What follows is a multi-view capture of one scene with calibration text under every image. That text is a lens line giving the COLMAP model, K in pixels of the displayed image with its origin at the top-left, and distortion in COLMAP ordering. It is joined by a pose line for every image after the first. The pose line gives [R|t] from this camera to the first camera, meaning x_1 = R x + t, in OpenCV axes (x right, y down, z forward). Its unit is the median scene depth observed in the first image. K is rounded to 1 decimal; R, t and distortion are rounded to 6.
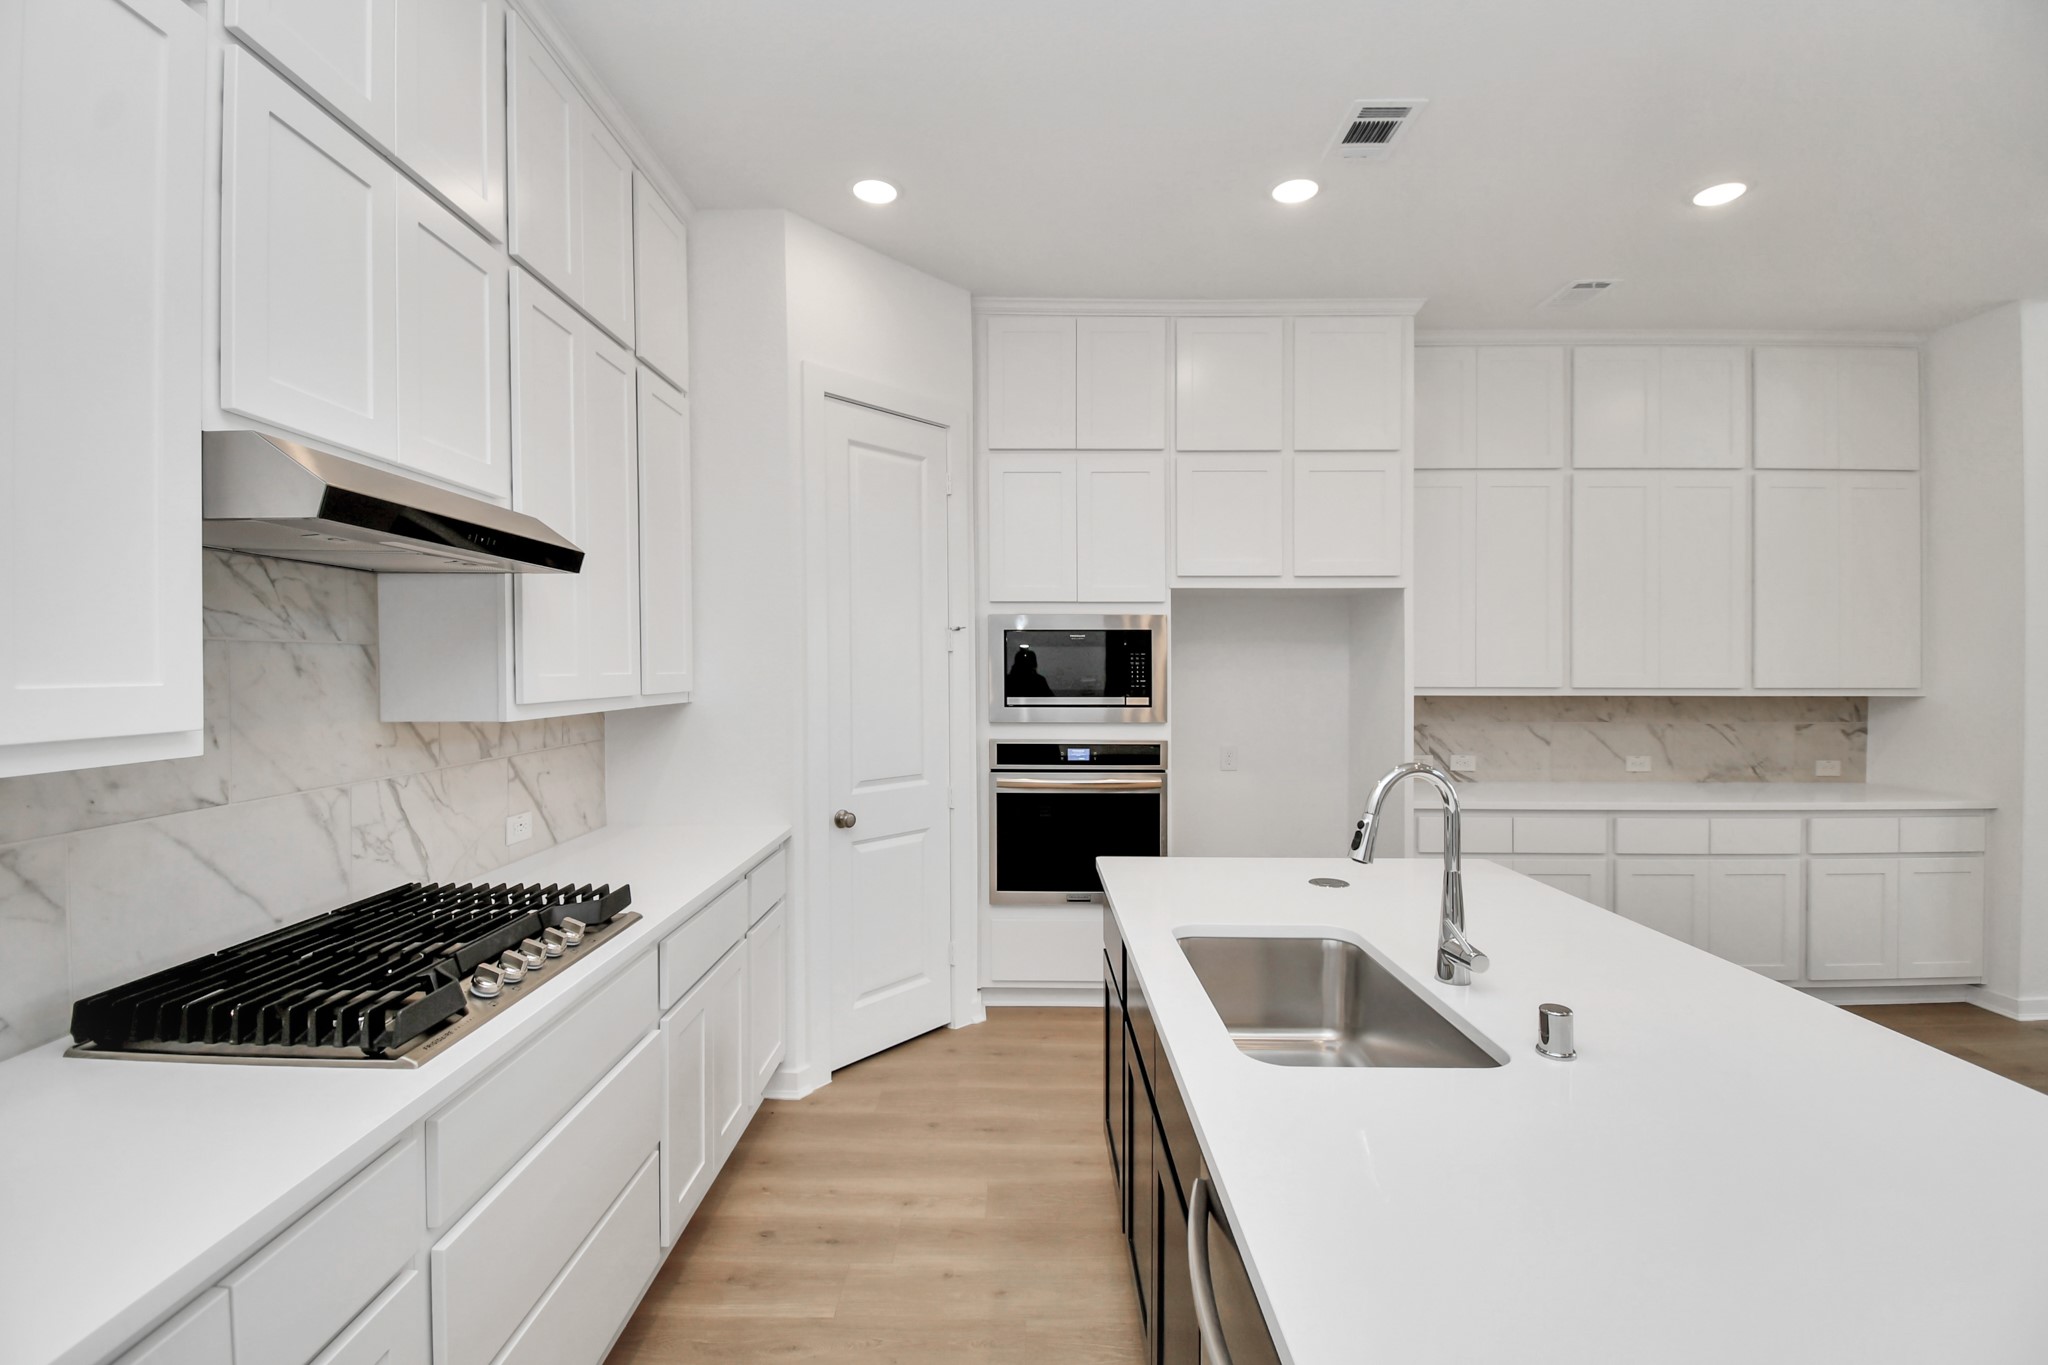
lens RADIAL K [[937.3, 0, 1006.9], [0, 937.3, 664.3], [0, 0, 1]] dist [0.015230, -0.017746]
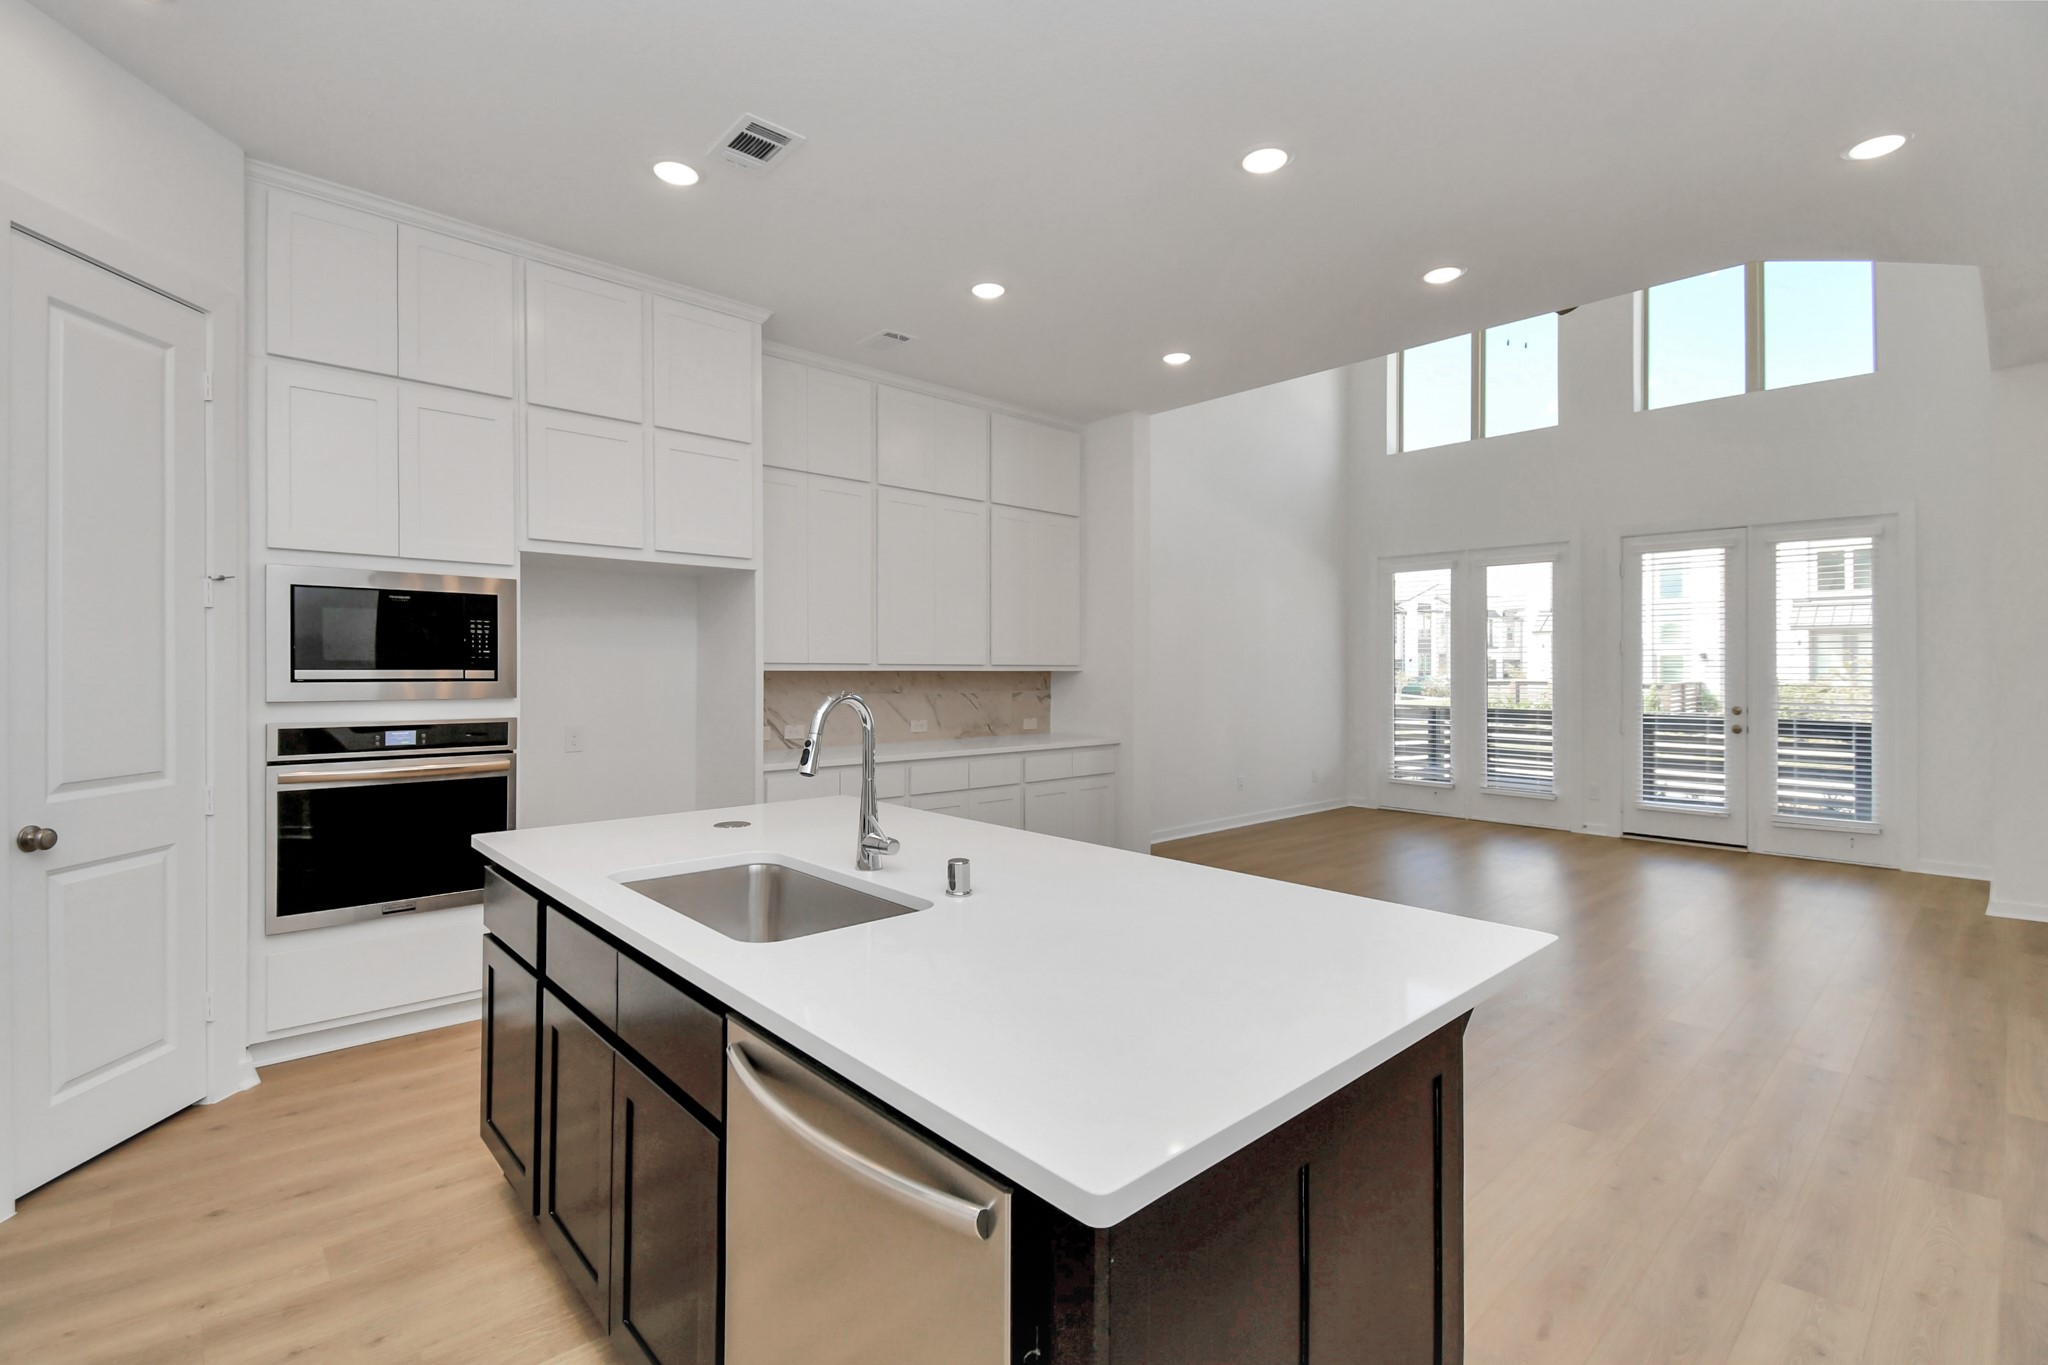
lens RADIAL K [[937.3, 0, 1045.4], [0, 937.3, 670.0], [0, 0, 1]] dist [0.015230, -0.017746]
pose [[0.714181, -0.001229, 0.699960, -0.103014], [0.000784, 0.999999, 0.000955, 0.034620], [-0.699960, -0.000133, 0.714182, -0.019173]]
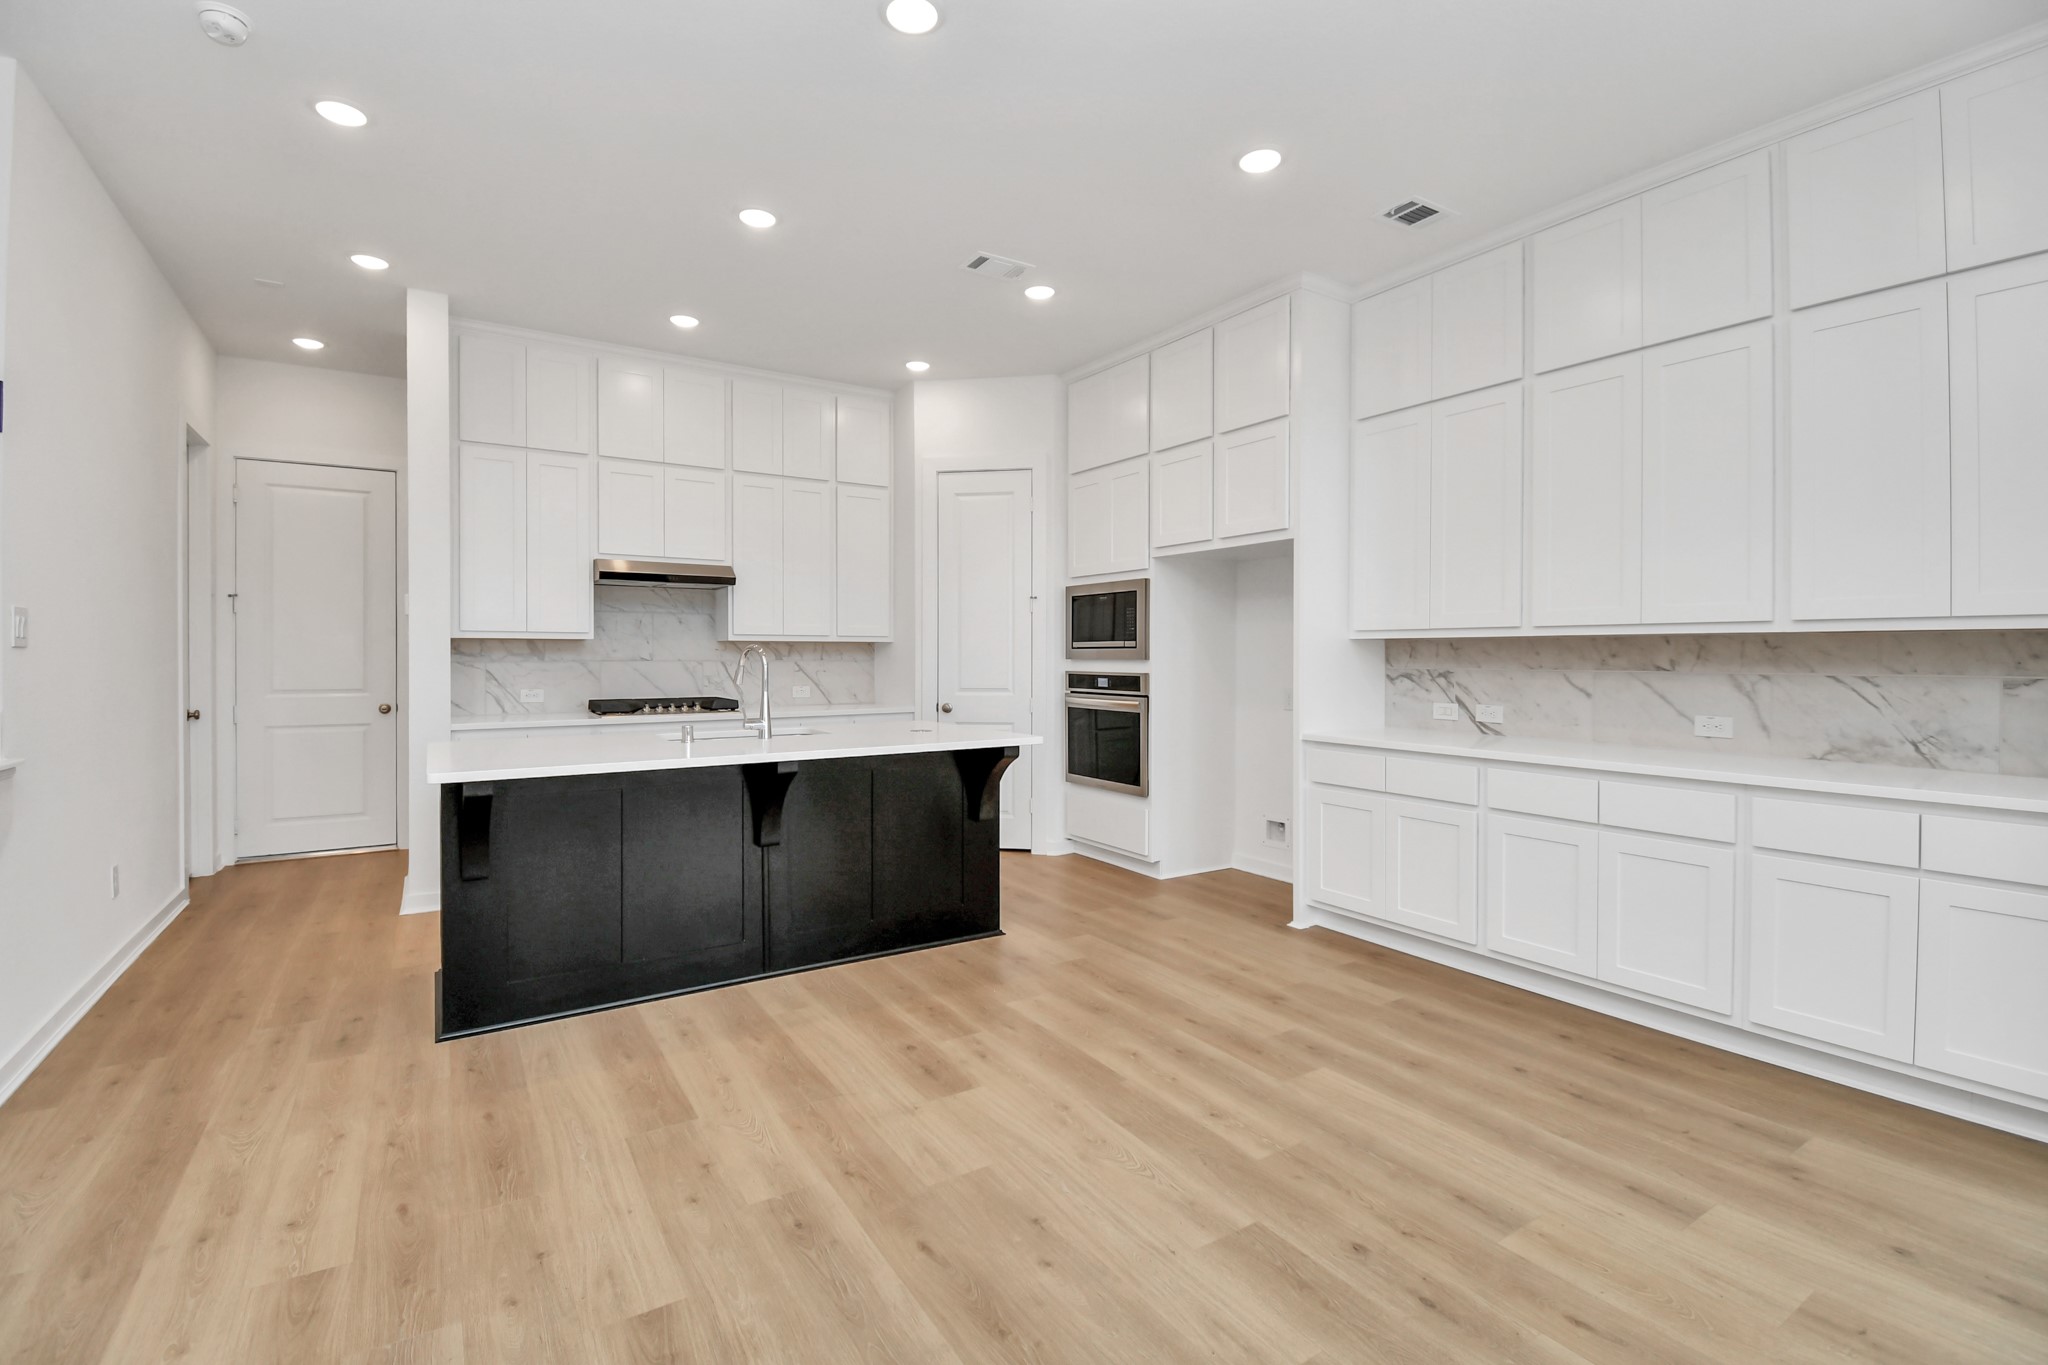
lens RADIAL K [[937.3, 0, 979.7], [0, 937.3, 673.7], [0, 0, 1]] dist [0.015230, -0.017746]
pose [[0.515144, 0.016738, -0.856940, 1.198140], [-0.000175, 0.999811, 0.019424, 0.056198], [0.857103, -0.009856, 0.515050, 0.110291]]
